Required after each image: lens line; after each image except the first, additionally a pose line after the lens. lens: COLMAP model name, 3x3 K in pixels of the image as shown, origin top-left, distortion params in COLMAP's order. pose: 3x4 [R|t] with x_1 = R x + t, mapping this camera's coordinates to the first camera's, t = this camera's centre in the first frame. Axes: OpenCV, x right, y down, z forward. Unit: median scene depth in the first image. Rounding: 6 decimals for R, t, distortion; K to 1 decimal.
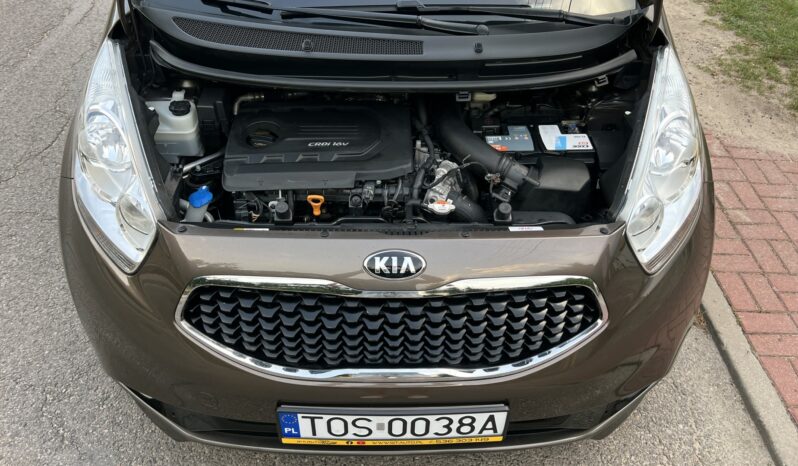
lens RADIAL K [[622.2, 0, 399.0], [0, 622.2, 233.0], [0, 0, 1]] dist [0.103943, -0.167168]
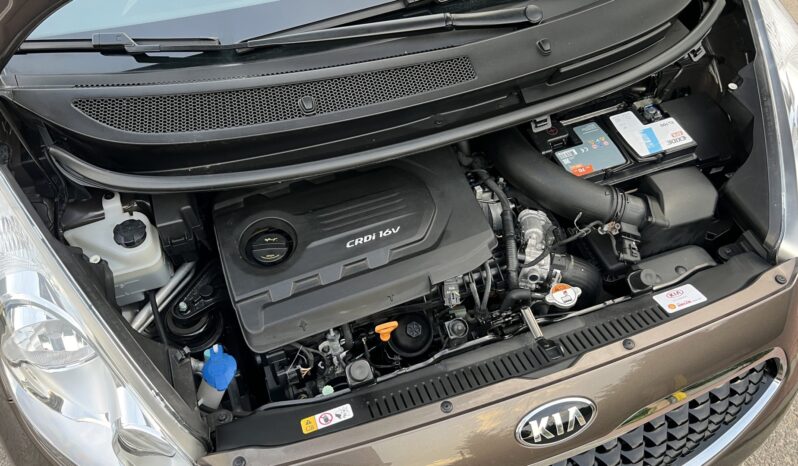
lens RADIAL K [[622.2, 0, 399.0], [0, 622.2, 233.0], [0, 0, 1]] dist [0.103943, -0.167168]
pose [[0.949964, -0.269429, 0.158037, -0.193257], [0.230527, 0.946140, 0.227325, -0.295944], [-0.210773, -0.179519, 0.960910, 0.324350]]
